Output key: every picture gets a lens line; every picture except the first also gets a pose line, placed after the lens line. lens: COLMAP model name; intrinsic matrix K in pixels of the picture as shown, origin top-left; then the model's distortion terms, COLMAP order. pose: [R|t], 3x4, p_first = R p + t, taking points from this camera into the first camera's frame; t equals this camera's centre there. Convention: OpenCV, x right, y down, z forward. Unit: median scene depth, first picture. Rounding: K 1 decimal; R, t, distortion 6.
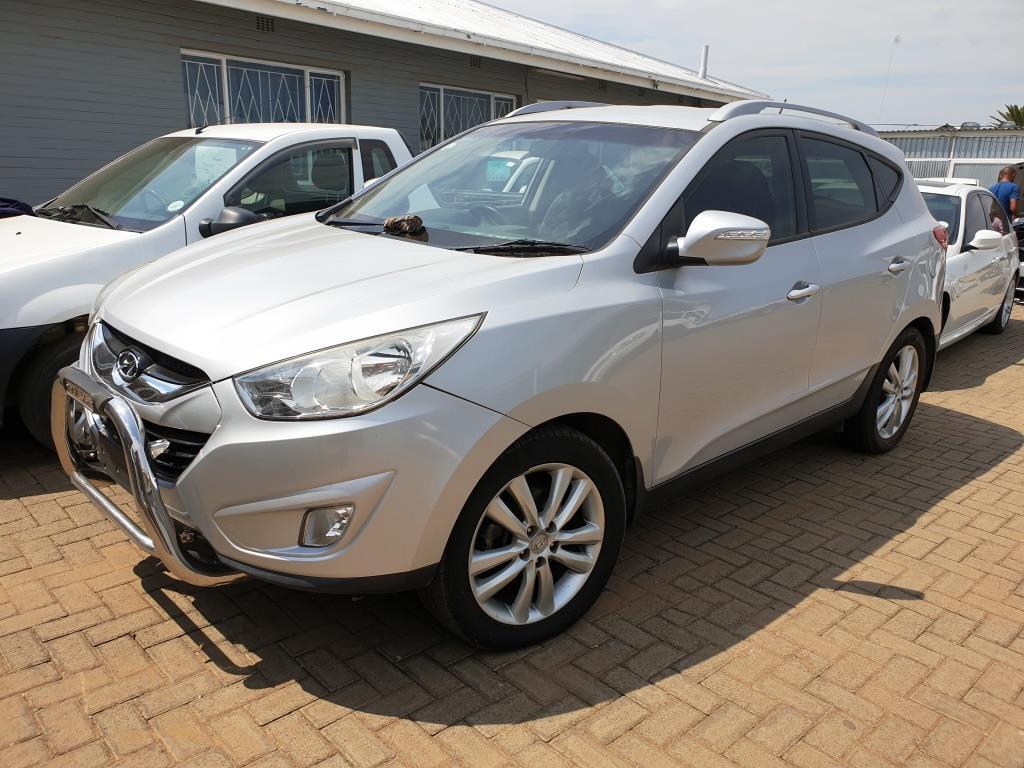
lens RADIAL K [[792.8, 0, 513.8], [0, 792.8, 399.2], [0, 0, 1]] dist [0.010582, -0.002948]
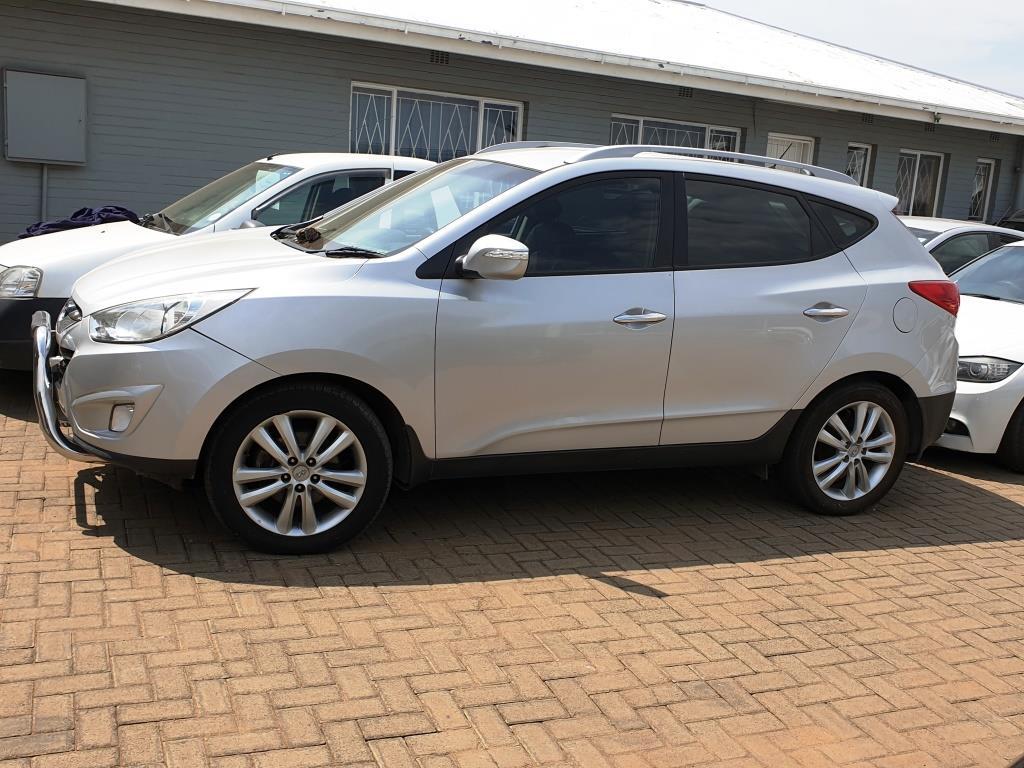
lens RADIAL K [[1002.0, 0, 510.9], [0, 1002.0, 405.9], [0, 0, 1]] dist [0.146696, -0.381340]
pose [[0.935302, 0.110917, -0.336017, 0.749453], [-0.140921, 0.987806, -0.066185, 0.111498], [0.324579, 0.109254, 0.939527, -0.383045]]
